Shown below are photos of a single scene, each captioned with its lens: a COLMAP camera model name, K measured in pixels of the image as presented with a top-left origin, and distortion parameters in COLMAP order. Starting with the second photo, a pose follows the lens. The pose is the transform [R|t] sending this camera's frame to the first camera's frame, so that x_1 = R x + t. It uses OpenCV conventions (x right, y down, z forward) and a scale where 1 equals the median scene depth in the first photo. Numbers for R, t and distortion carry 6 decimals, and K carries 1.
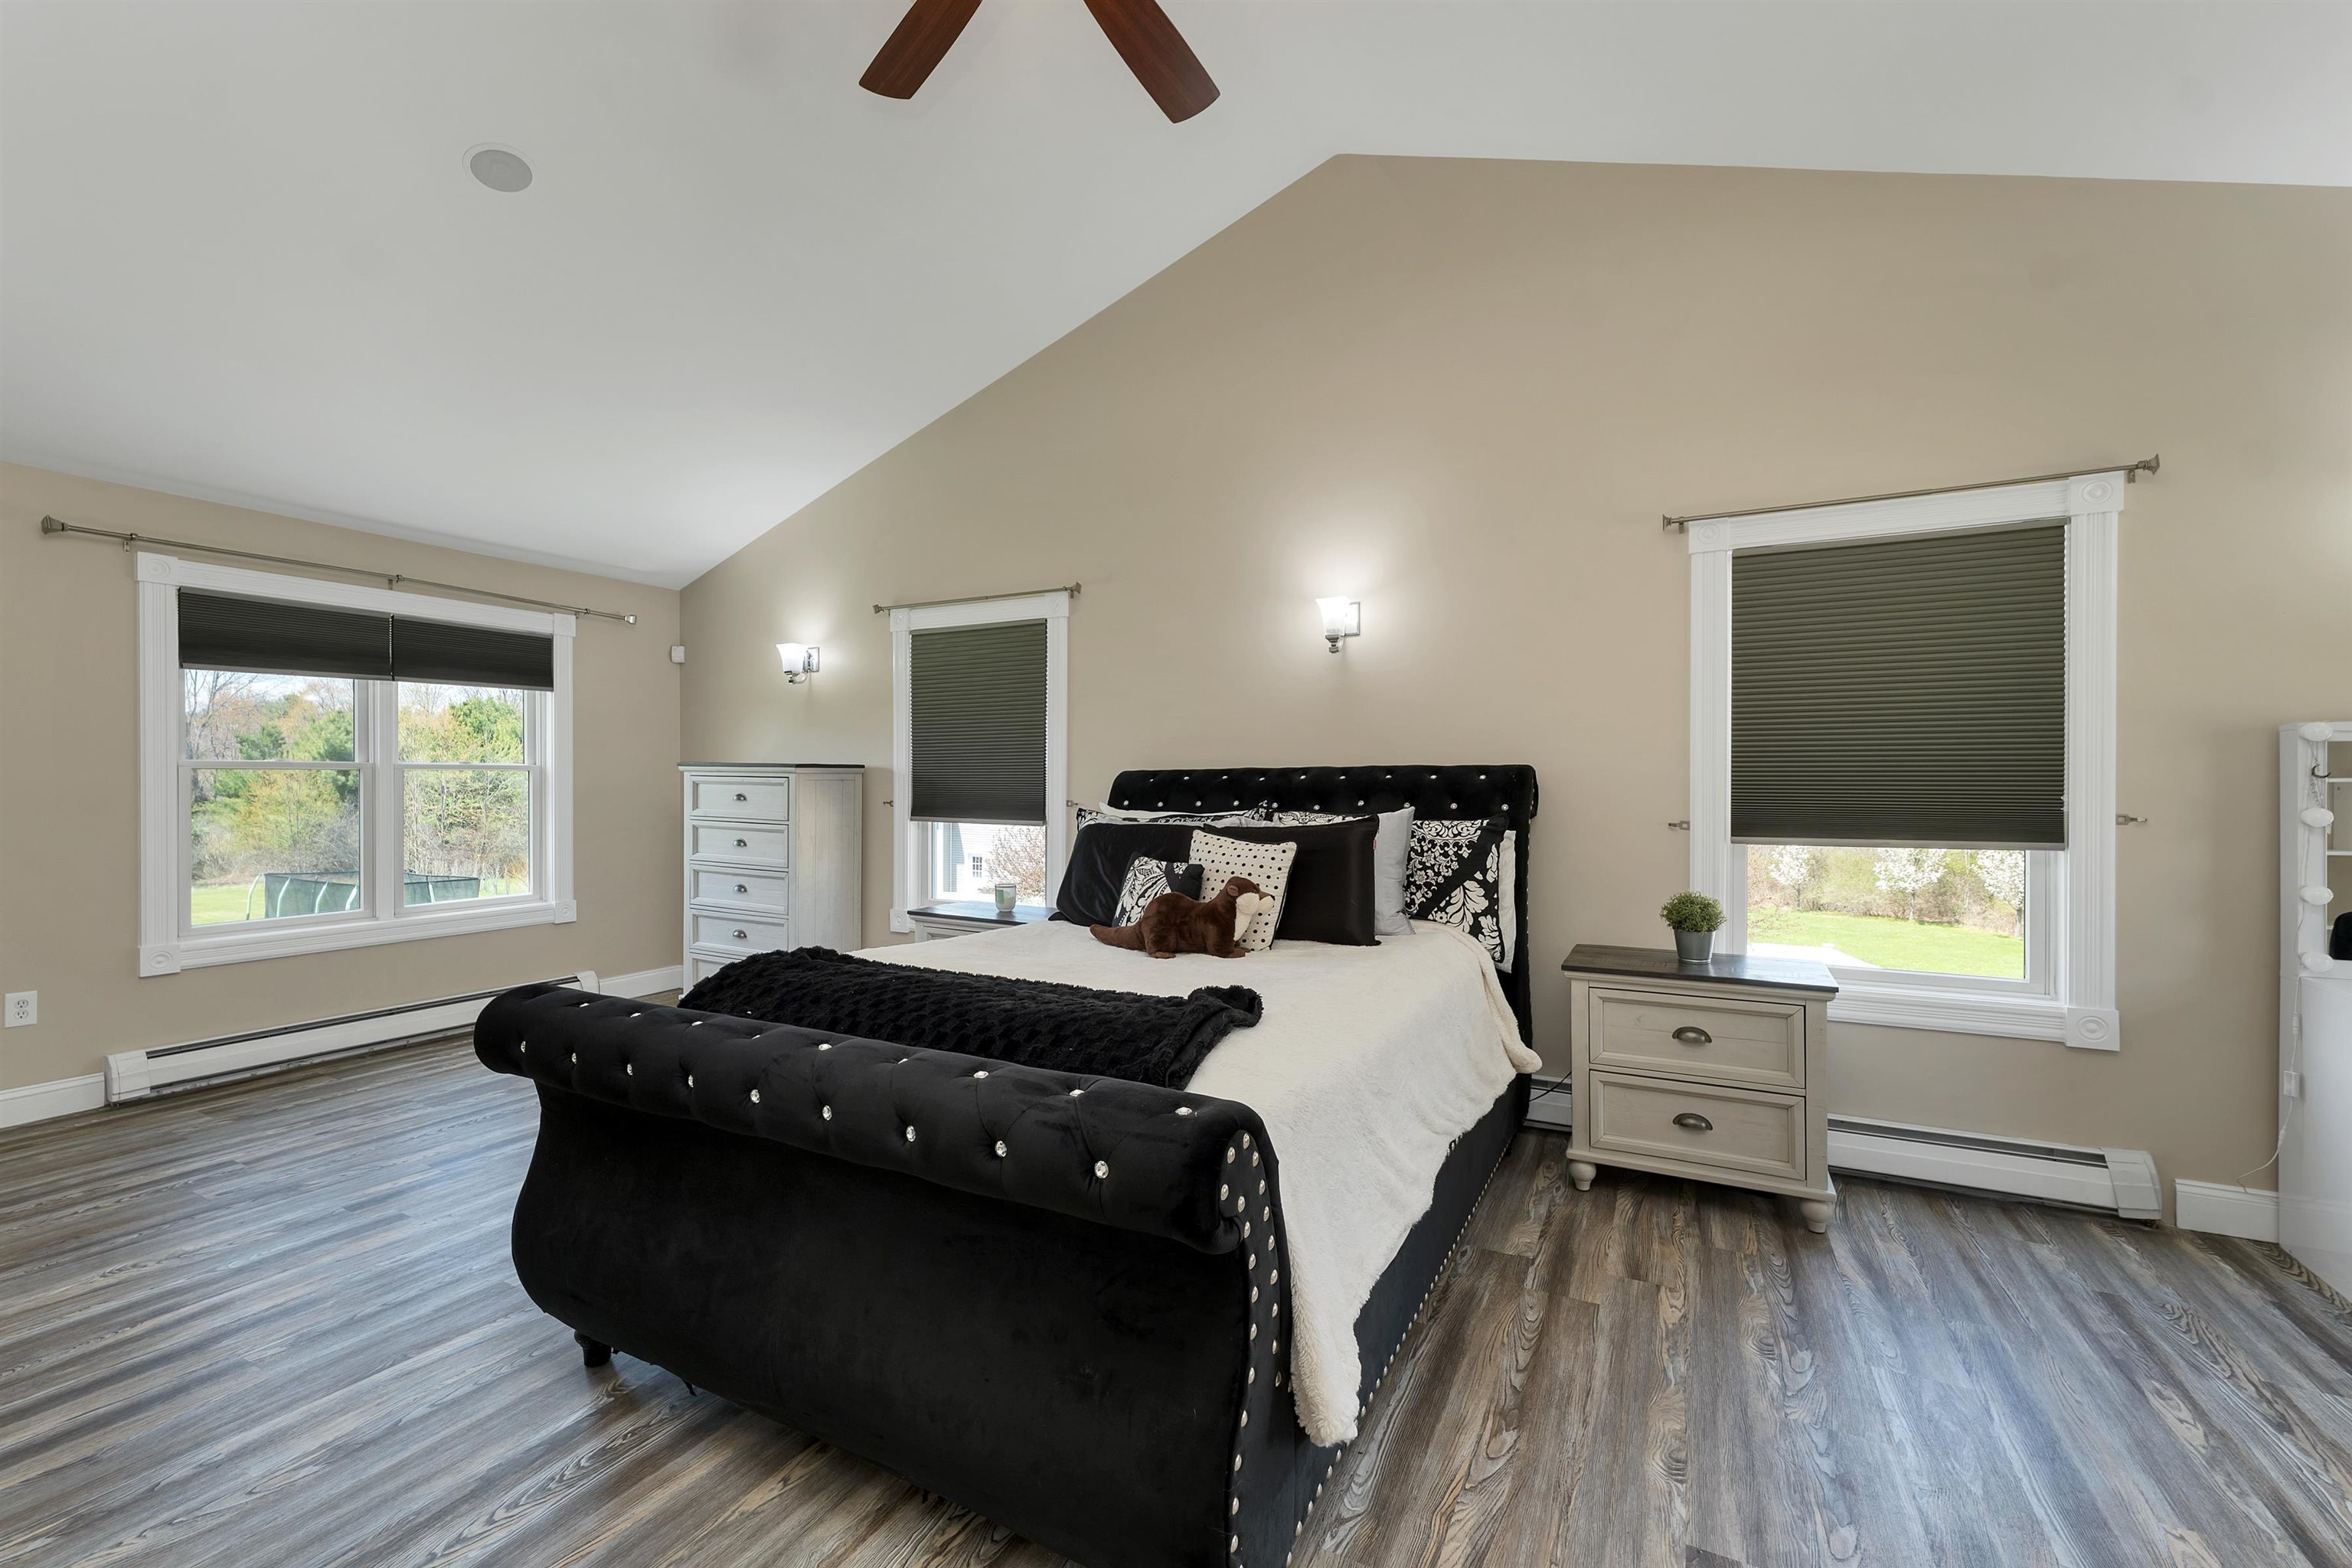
lens RADIAL K [[970.9, 0, 1165.5], [0, 970.9, 786.6], [0, 0, 1]] dist [0.003685, -0.000834]
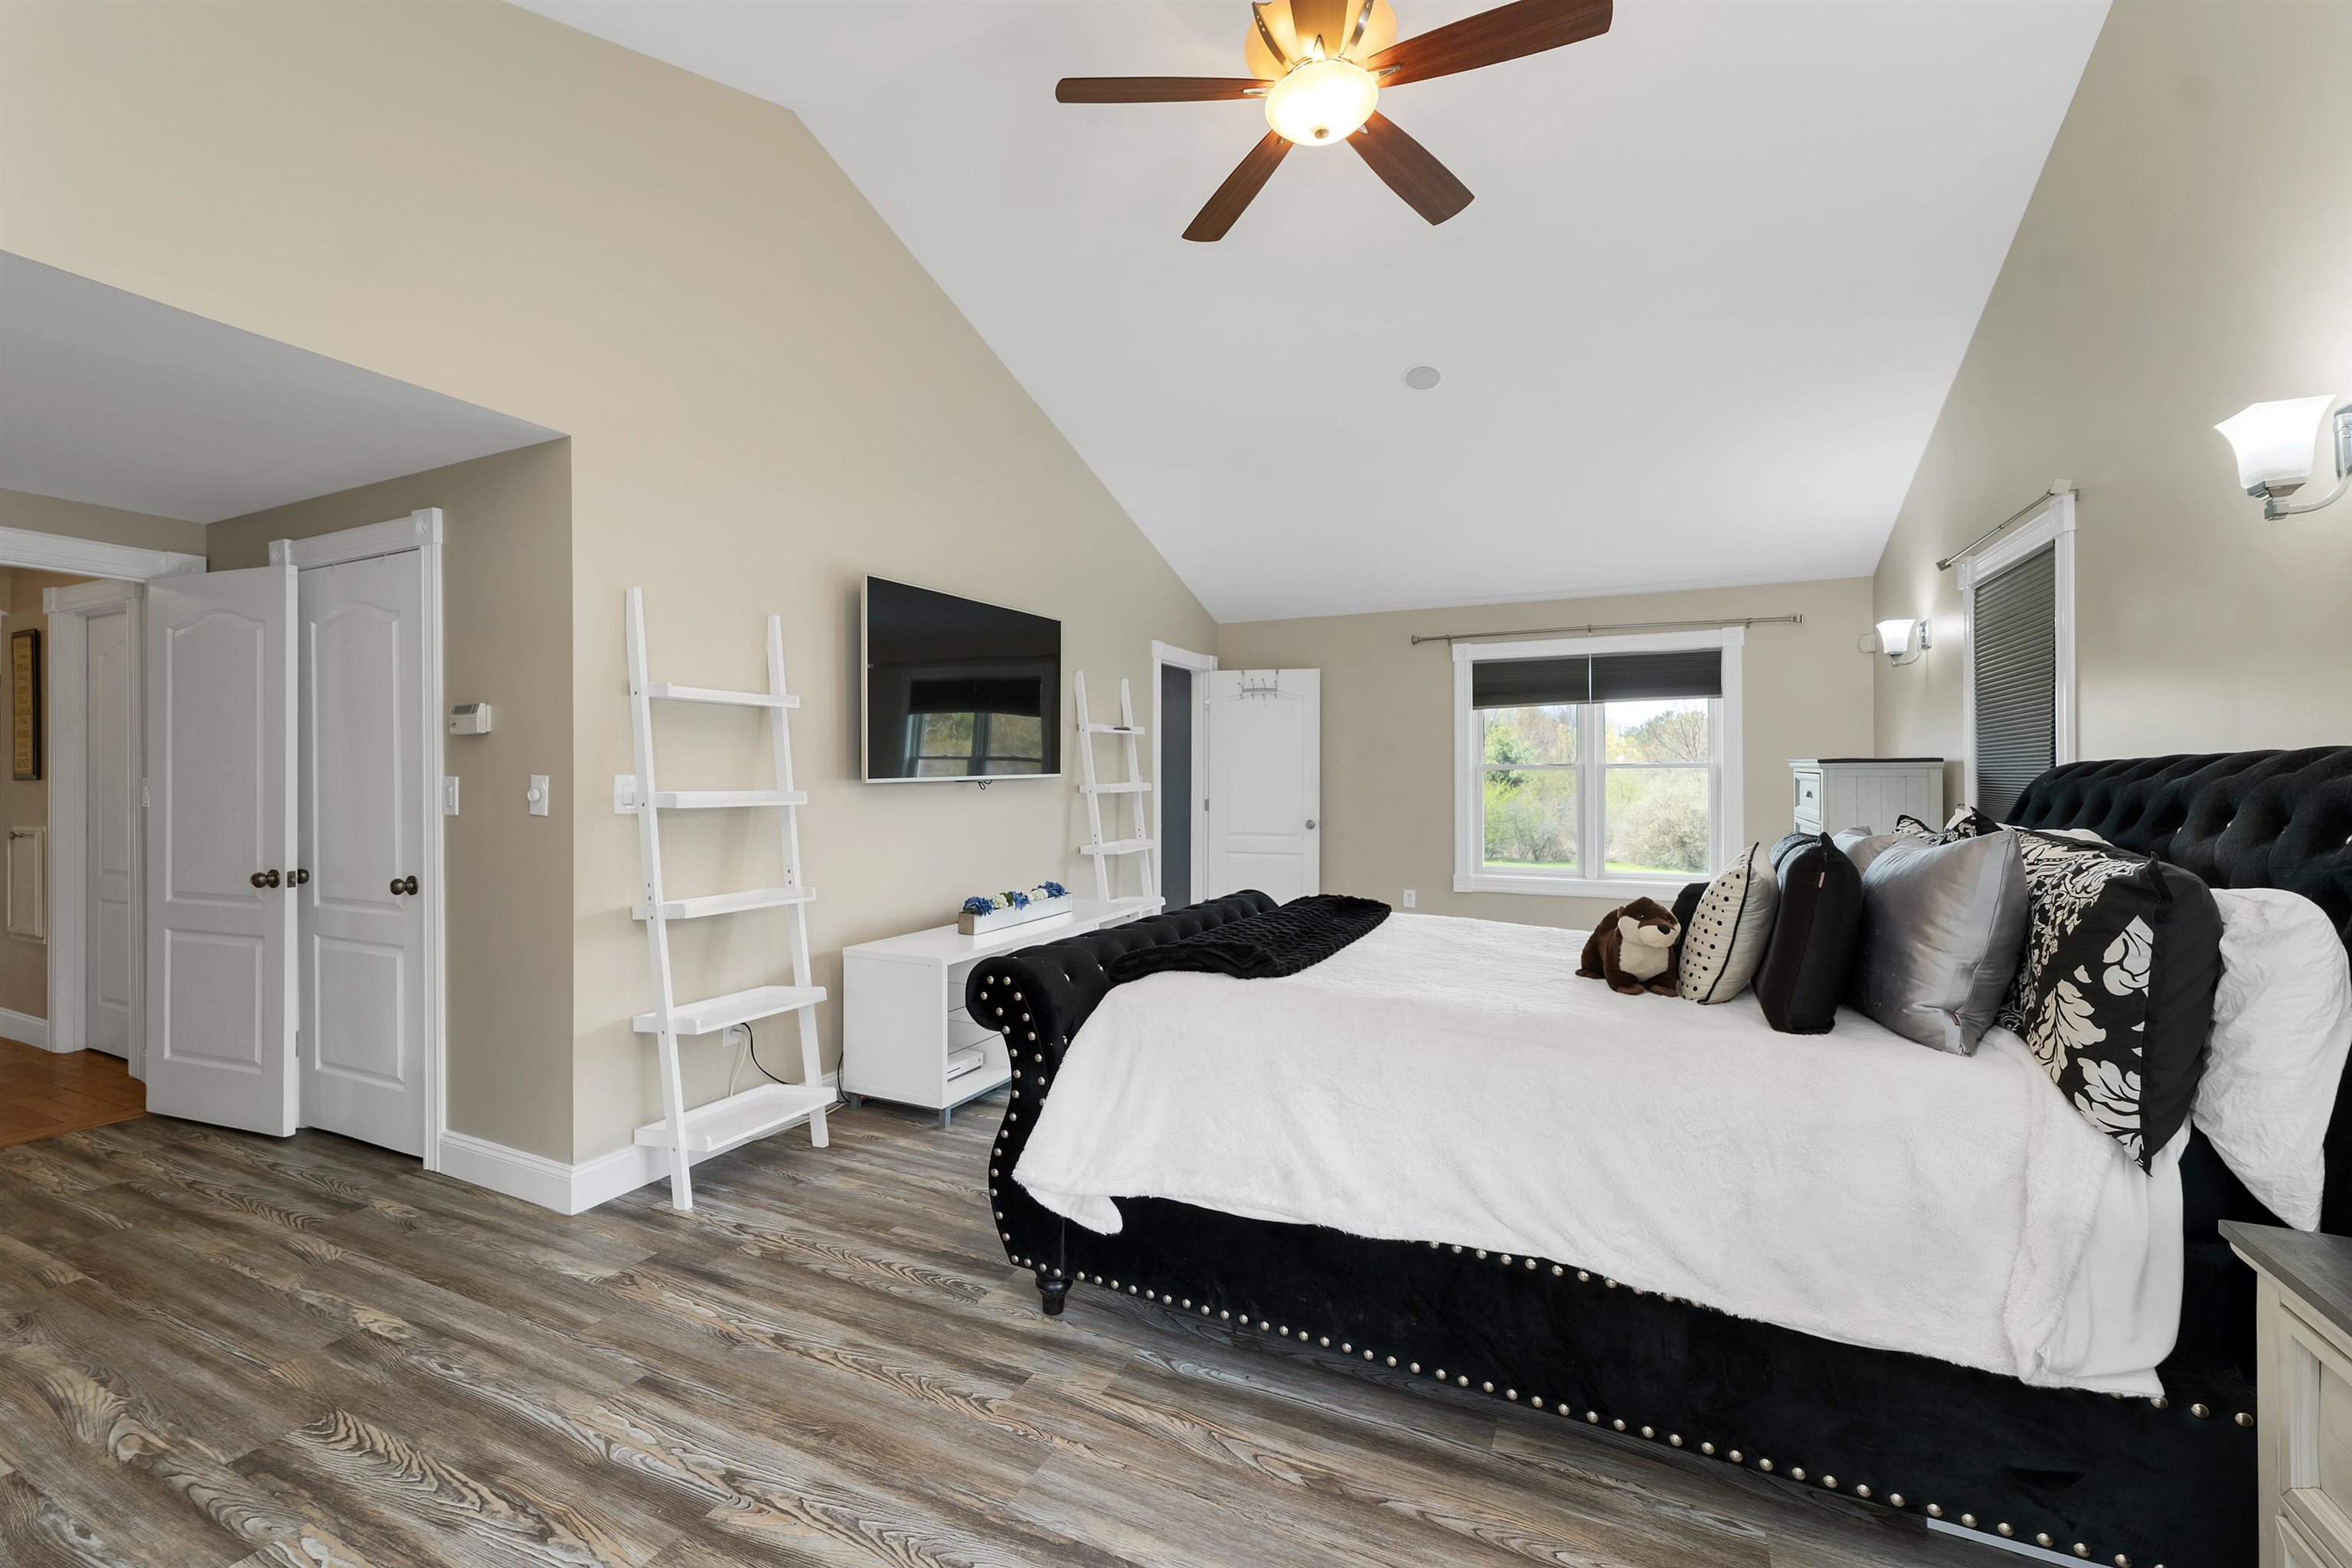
lens RADIAL K [[970.9, 0, 1163.2], [0, 970.9, 784.1], [0, 0, 1]] dist [0.003685, -0.000834]
pose [[0.038244, 0.008353, -0.999234, 0.868389], [-0.004443, 0.999957, 0.008189, -0.007002], [0.999259, 0.004127, 0.038279, 0.564858]]
